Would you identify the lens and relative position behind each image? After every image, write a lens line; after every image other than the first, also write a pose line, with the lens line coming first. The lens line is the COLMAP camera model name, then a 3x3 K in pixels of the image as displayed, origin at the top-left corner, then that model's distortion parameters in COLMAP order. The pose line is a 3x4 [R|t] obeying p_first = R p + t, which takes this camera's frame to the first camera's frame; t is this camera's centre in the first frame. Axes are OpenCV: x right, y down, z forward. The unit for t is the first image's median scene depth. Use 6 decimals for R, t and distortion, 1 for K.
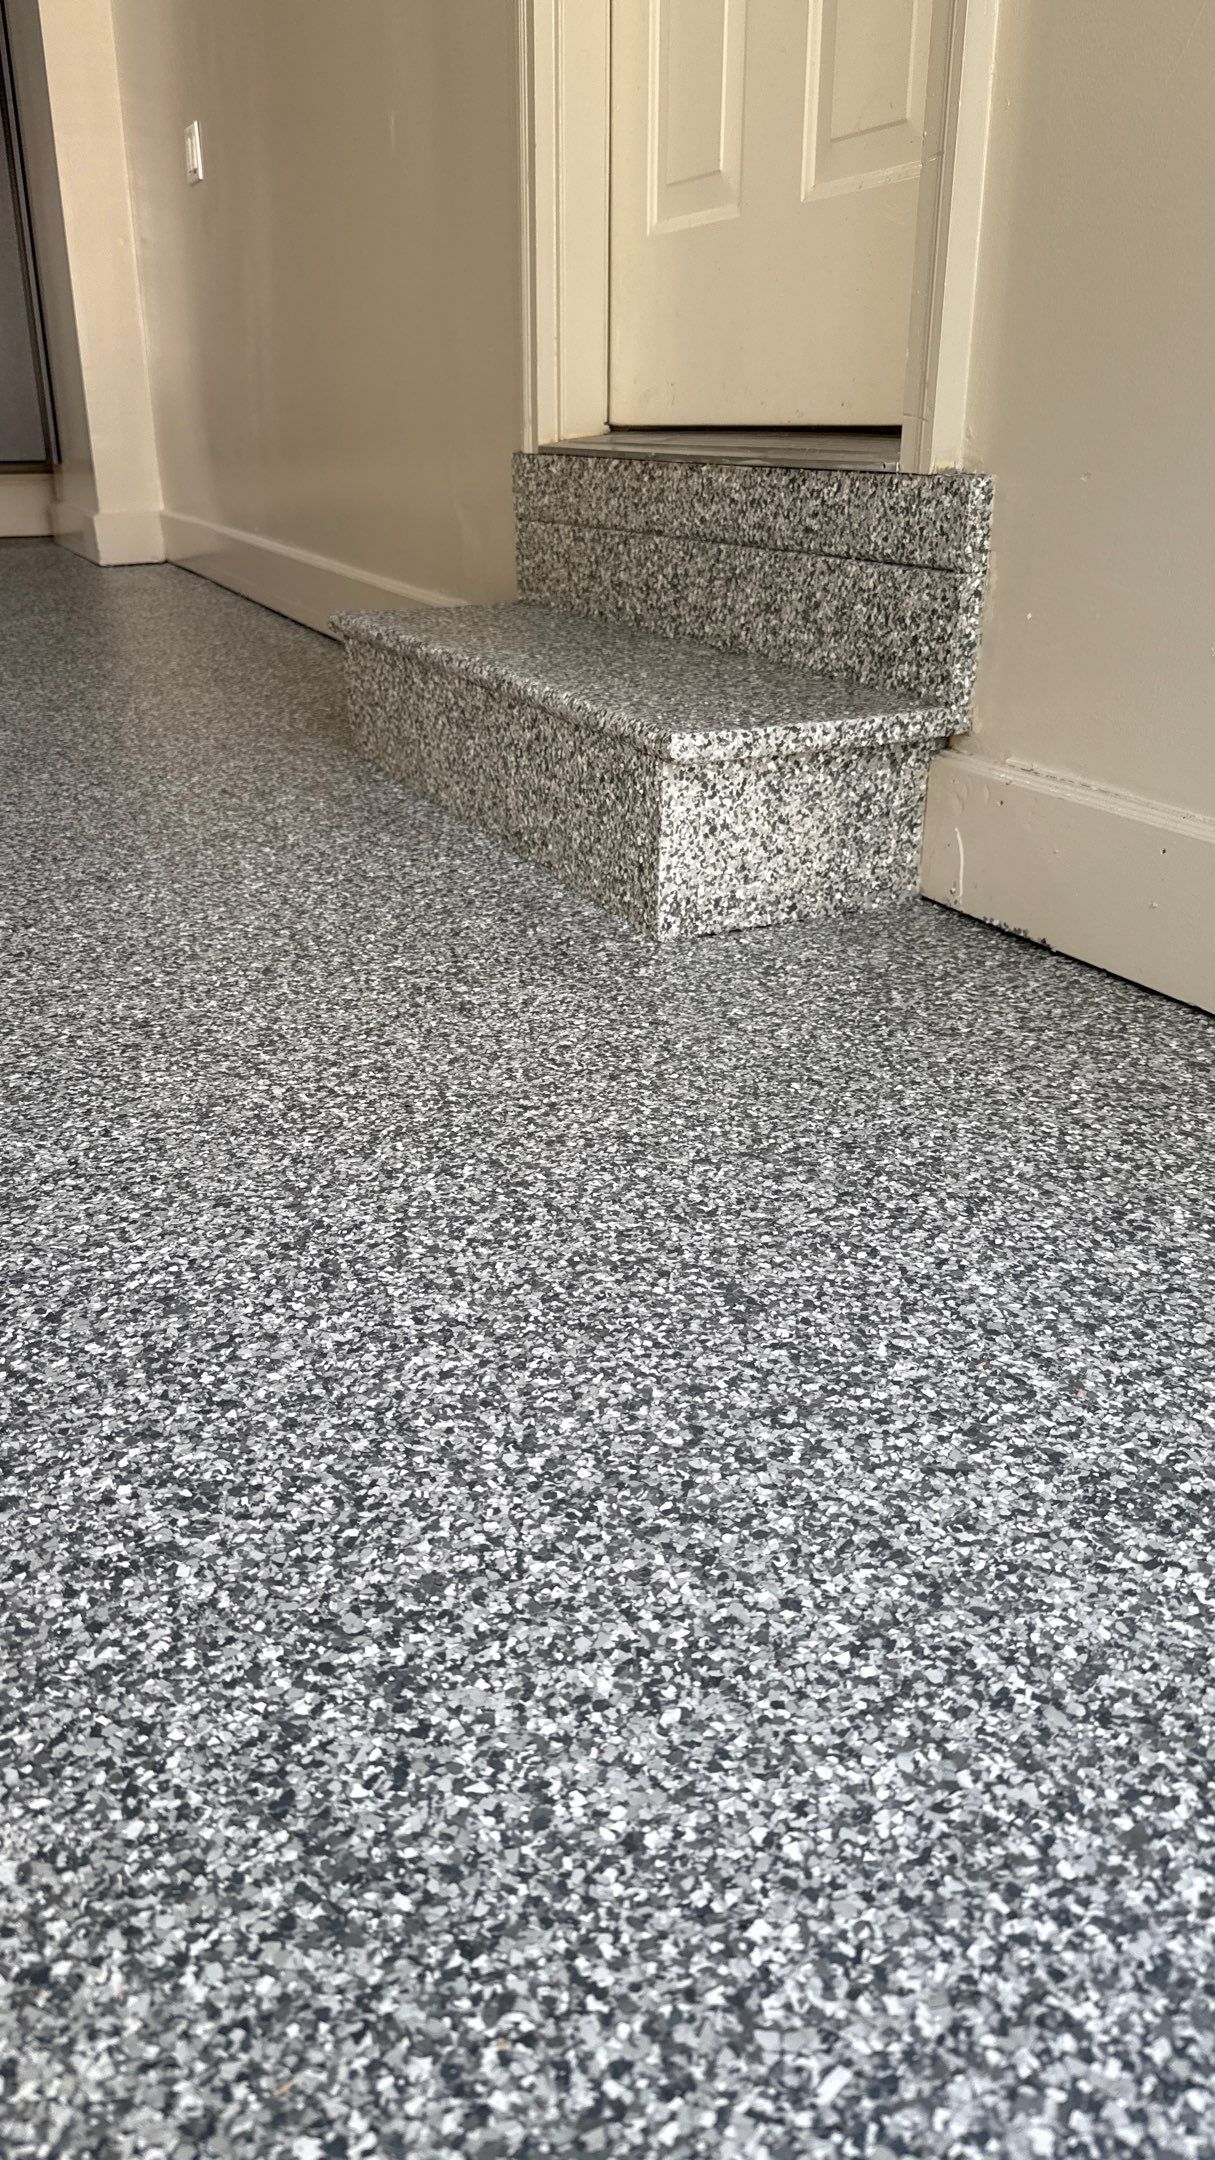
lens RADIAL K [[1536.9, 0, 609.9], [0, 1536.9, 1080.9], [0, 0, 1]] dist [-0.007493, -0.003823]
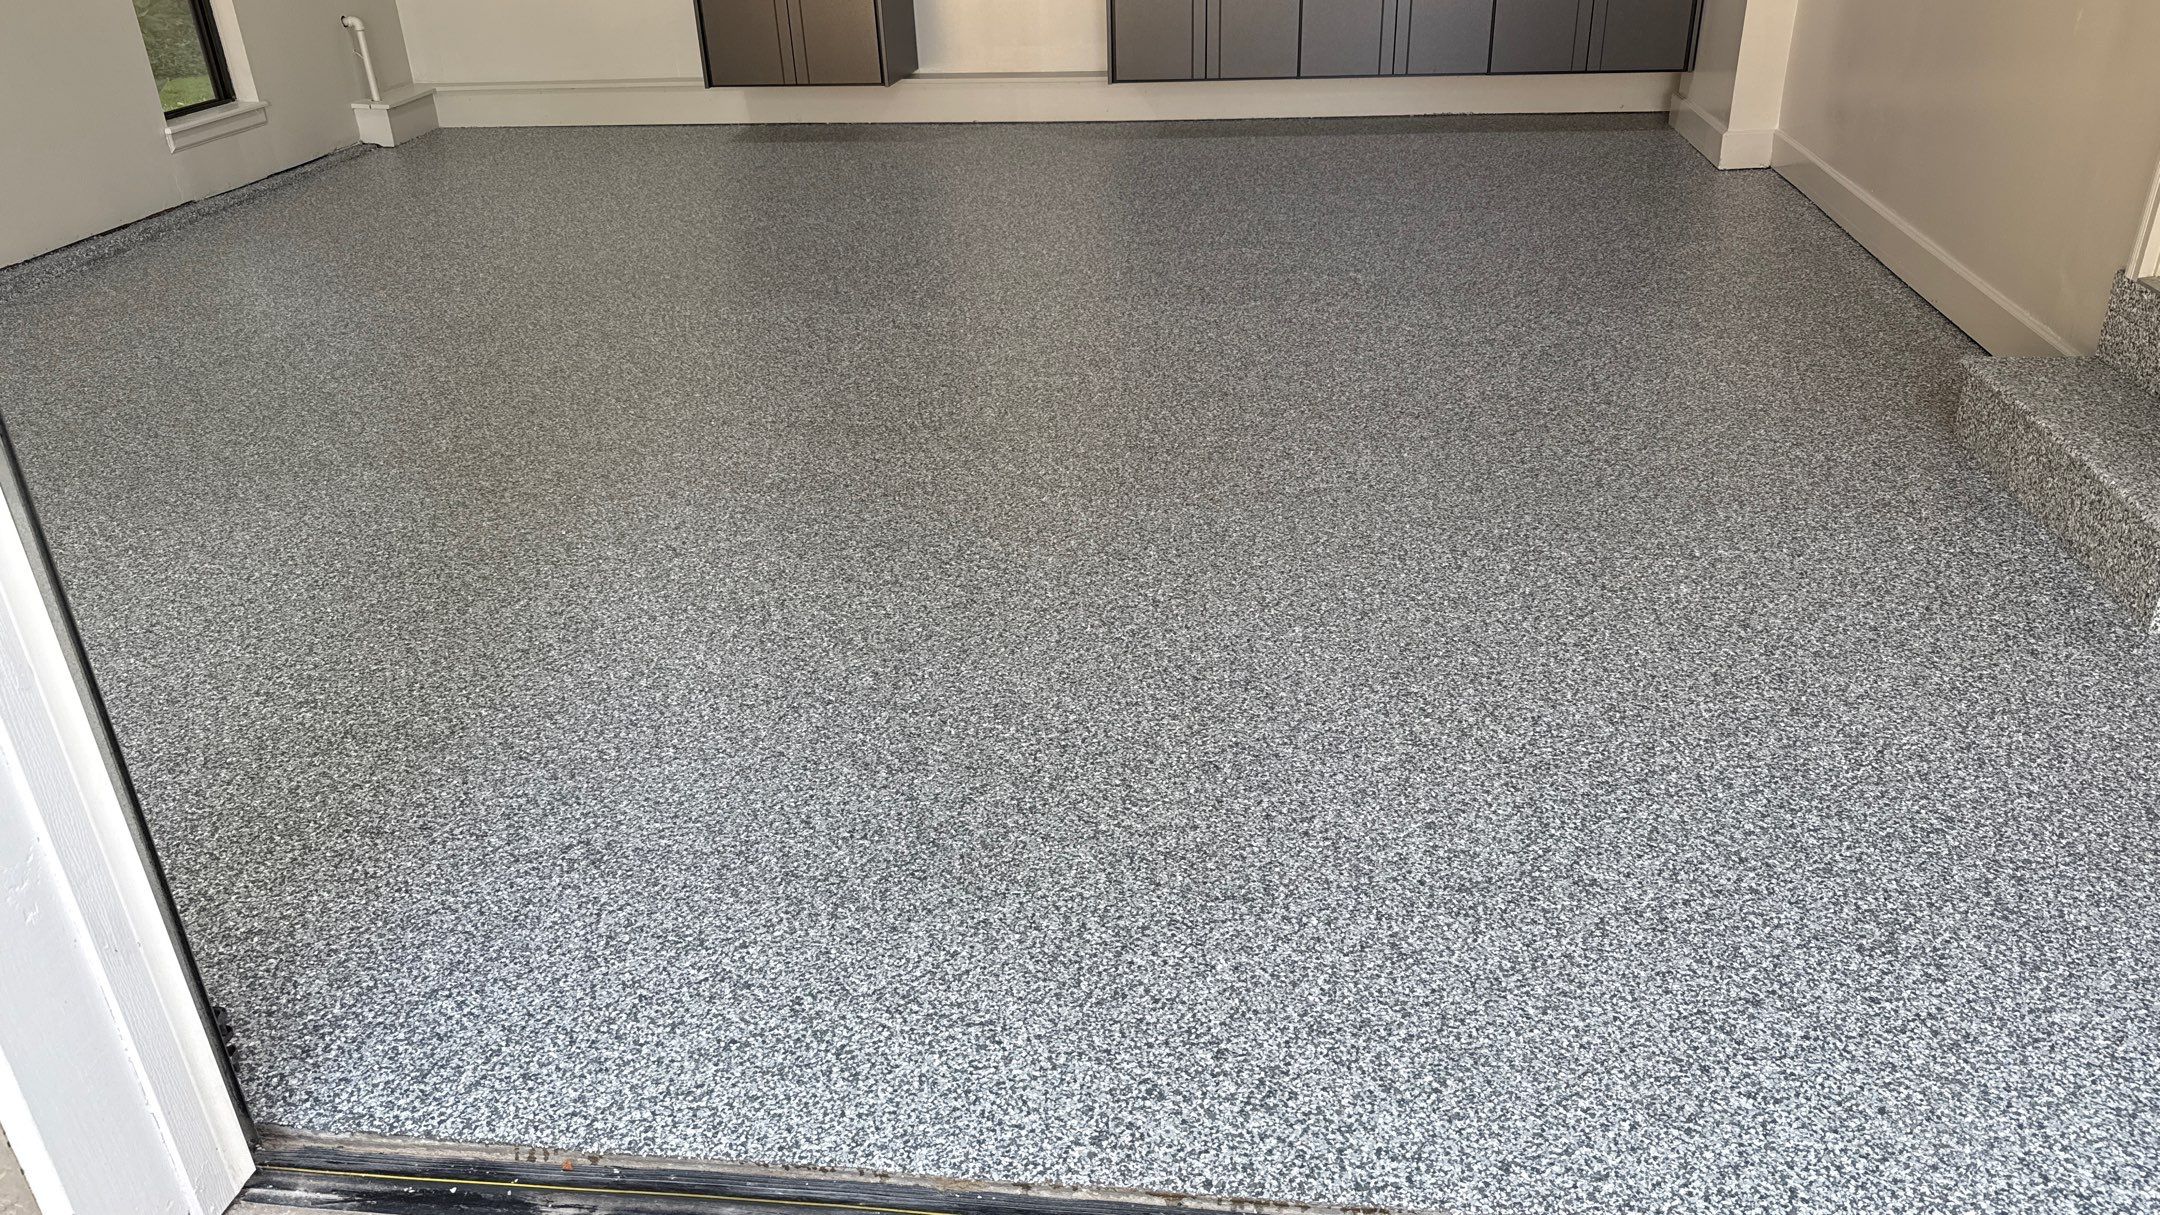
lens RADIAL K [[1536.9, 0, 1077.9], [0, 1536.9, 590.6], [0, 0, 1]] dist [-0.007493, -0.003823]
pose [[0.831538, 0.220265, -0.509929, -0.184538], [-0.184188, 0.975417, 0.120979, -0.200531], [0.524041, -0.006676, 0.851667, -2.092867]]
